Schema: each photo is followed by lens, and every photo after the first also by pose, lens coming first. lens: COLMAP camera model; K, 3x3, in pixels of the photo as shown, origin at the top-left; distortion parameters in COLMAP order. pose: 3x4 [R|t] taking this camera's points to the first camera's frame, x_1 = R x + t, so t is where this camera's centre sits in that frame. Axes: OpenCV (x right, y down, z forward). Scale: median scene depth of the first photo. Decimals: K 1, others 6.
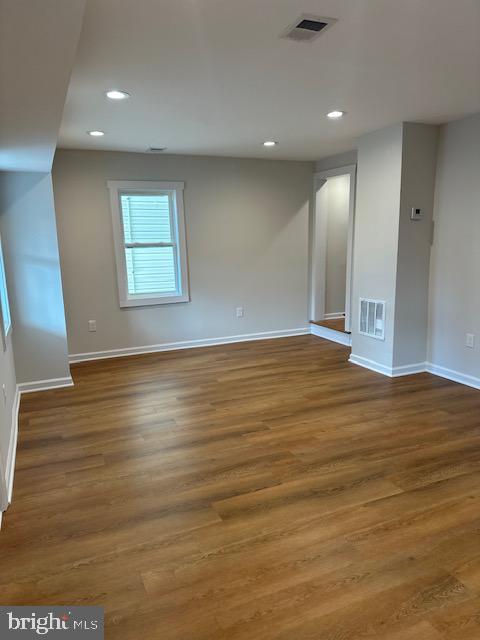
lens RADIAL K [[451.9, 0, 238.9], [0, 451.9, 320.4], [0, 0, 1]] dist [0.041287, -0.039725]
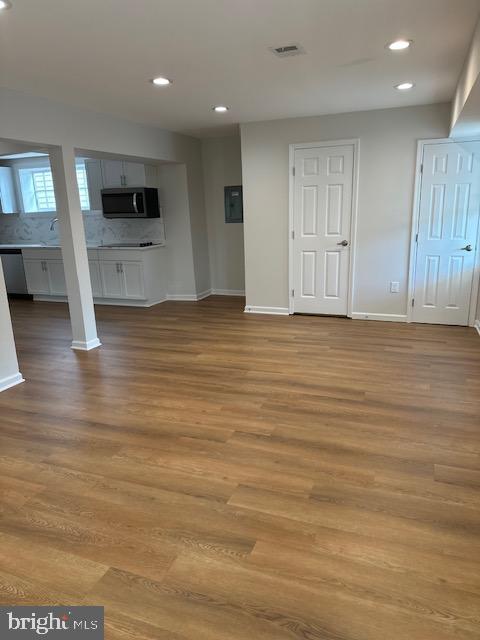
lens RADIAL K [[451.9, 0, 240.8], [0, 451.9, 319.9], [0, 0, 1]] dist [0.041287, -0.039725]
pose [[-0.708708, -0.129674, 0.693482, -0.535875], [0.177053, 0.918815, 0.352749, -0.273764], [-0.682924, 0.372779, -0.628213, 1.510787]]
